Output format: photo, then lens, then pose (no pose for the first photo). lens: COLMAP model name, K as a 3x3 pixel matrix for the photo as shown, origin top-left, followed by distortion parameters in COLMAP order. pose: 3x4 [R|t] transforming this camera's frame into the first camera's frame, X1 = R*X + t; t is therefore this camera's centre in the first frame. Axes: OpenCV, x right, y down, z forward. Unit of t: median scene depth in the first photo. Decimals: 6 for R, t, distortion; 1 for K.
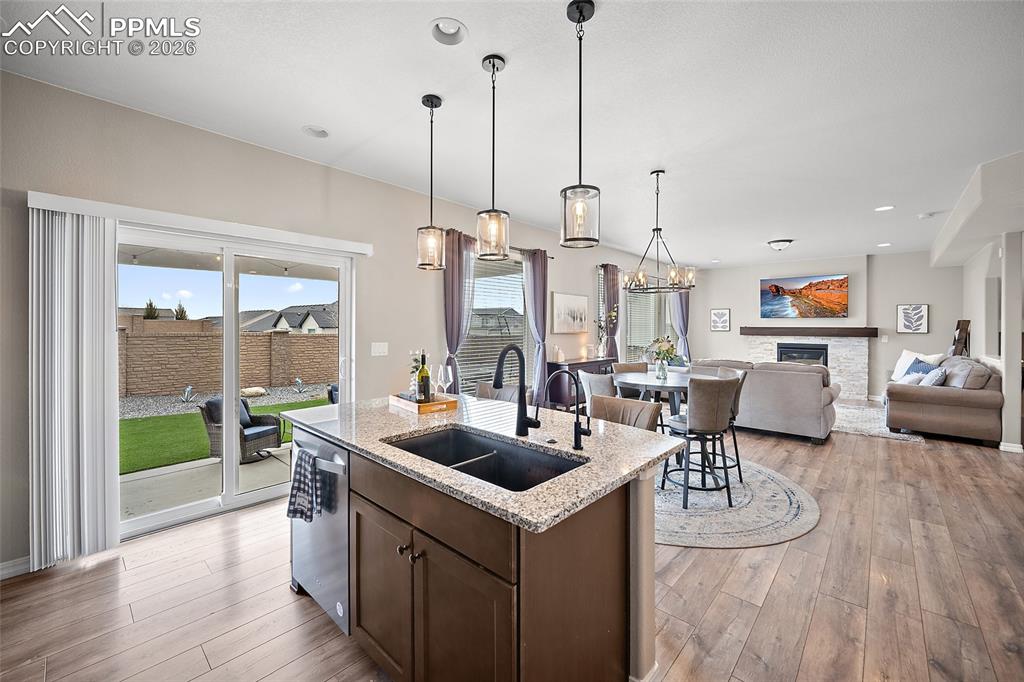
lens RADIAL K [[410.0, 0, 514.2], [0, 410.0, 326.6], [0, 0, 1]] dist [0.000558, 0.000137]
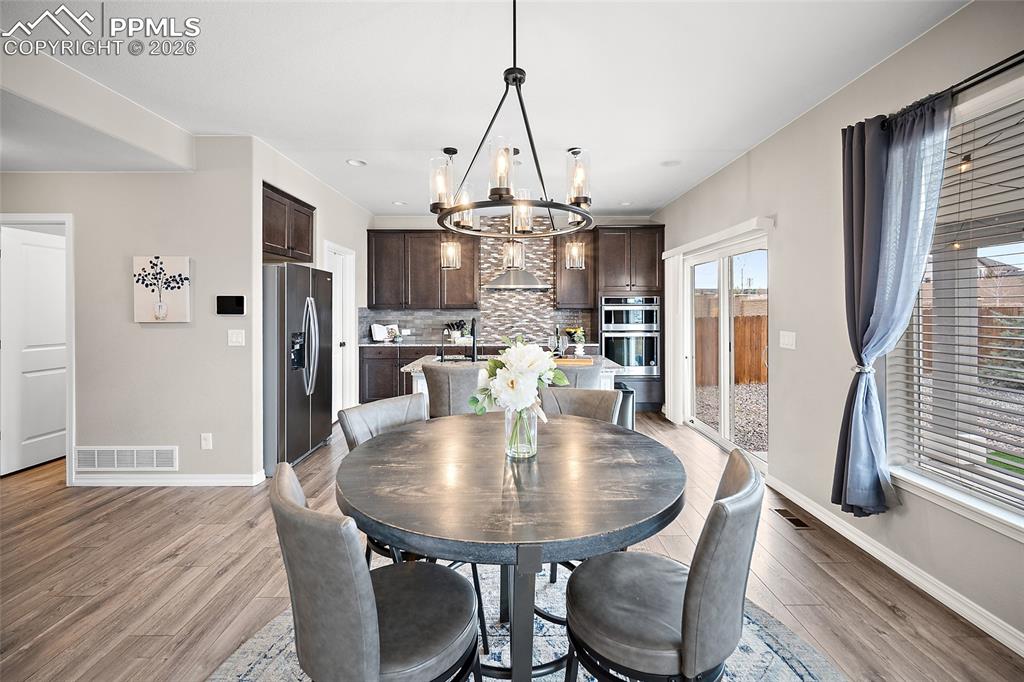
lens RADIAL K [[415.1, 0, 510.5], [0, 415.1, 309.9], [0, 0, 1]] dist [-0.000791, -0.000050]
pose [[-0.744318, -0.002132, -0.667822, 0.936107], [-0.002784, 0.999996, -0.000089, -0.001286], [0.667819, 0.001793, -0.744321, 1.953183]]
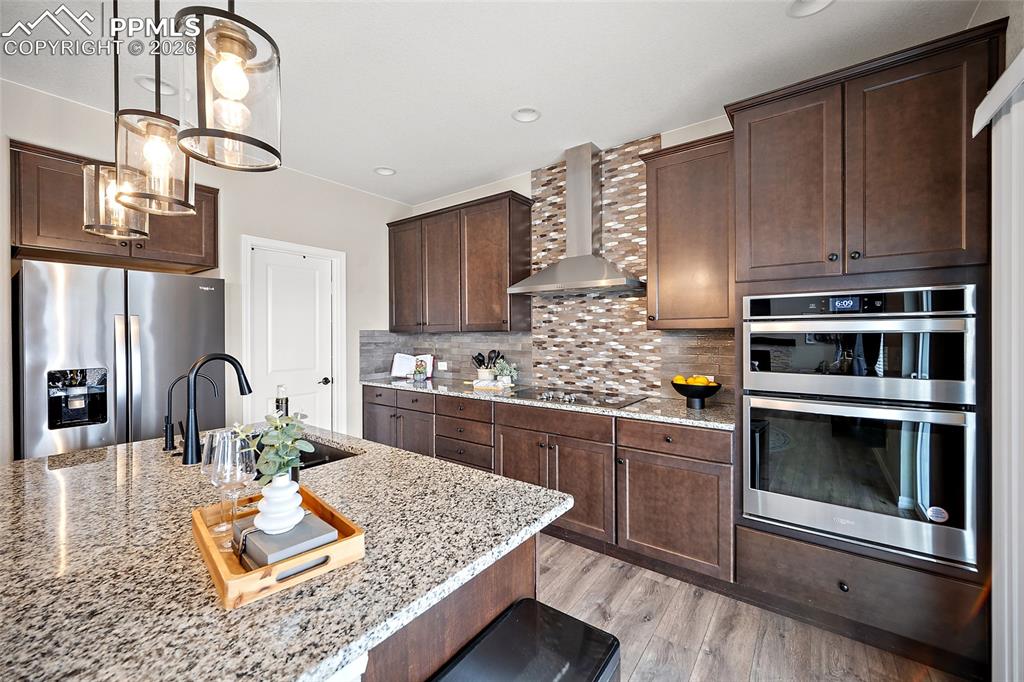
lens RADIAL K [[402.6, 0, 513.6], [0, 402.6, 335.1], [0, 0, 1]] dist [-0.000416, 0.000291]
pose [[-0.995253, -0.000249, -0.097324, -0.398023], [-0.000636, 0.999992, 0.003947, -0.000576], [0.097322, 0.003990, -0.995245, 1.361191]]
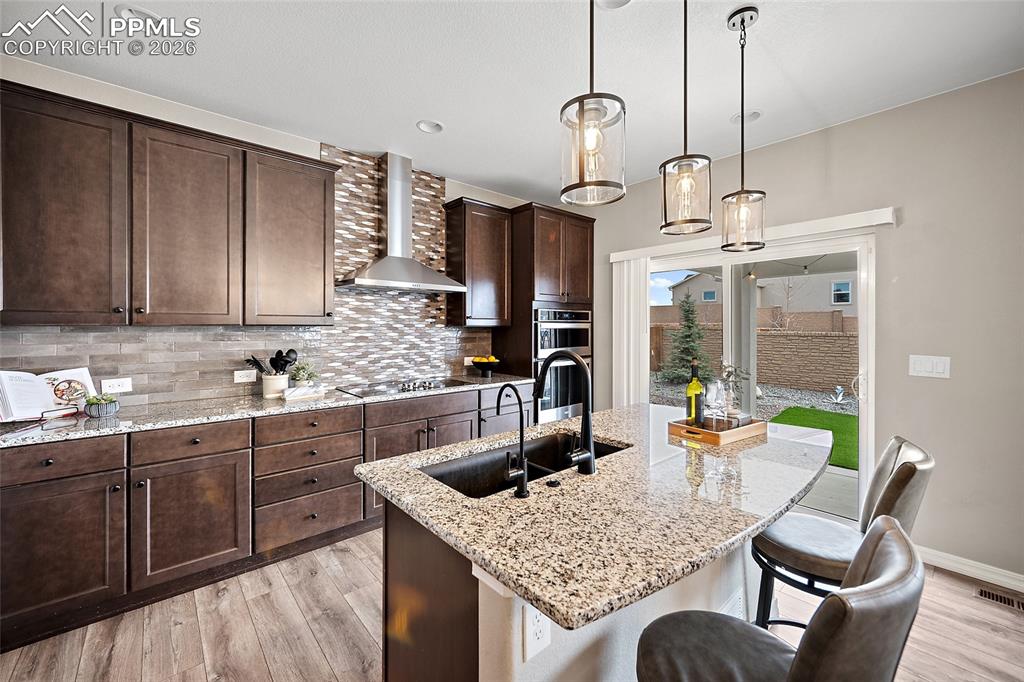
lens RADIAL K [[408.6, 0, 510.1], [0, 408.6, 328.1], [0, 0, 1]] dist [-0.005215, -0.000277]
pose [[-0.115003, -0.001997, -0.993363, 0.569422], [-0.002465, 0.999995, -0.001725, -0.000358], [0.993362, 0.002250, -0.115007, 0.686671]]
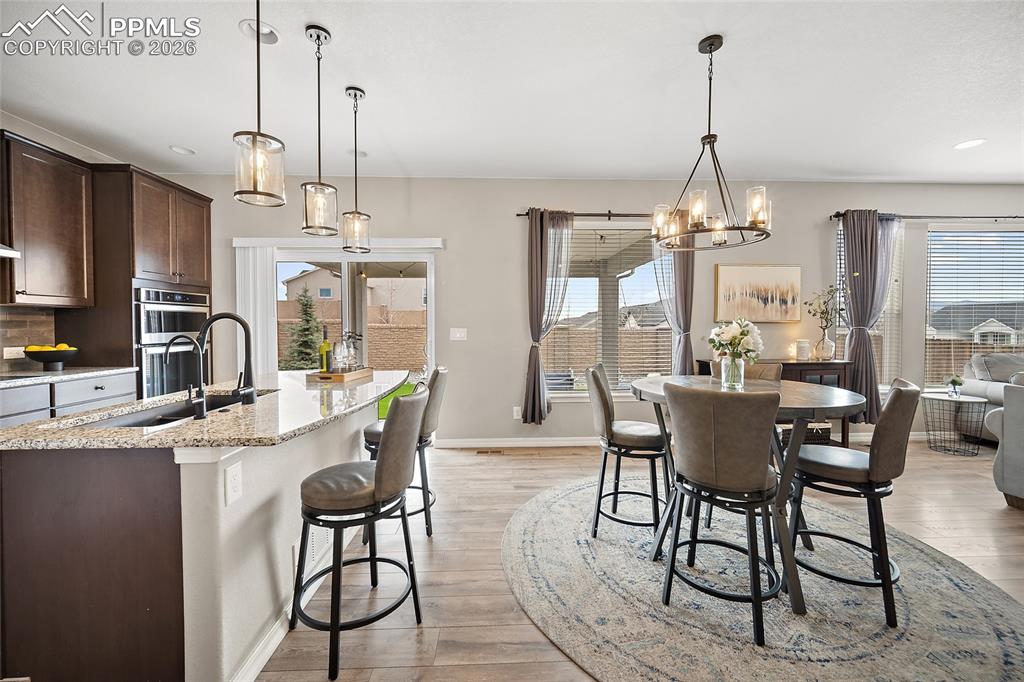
lens RADIAL K [[411.1, 0, 515.6], [0, 411.1, 333.2], [0, 0, 1]] dist [-0.000921, -0.000106]
pose [[0.698342, 0.008790, -0.715711, 0.868951], [0.003878, 0.999863, 0.016063, 0.056570], [0.715754, -0.013993, 0.698212, 0.555076]]
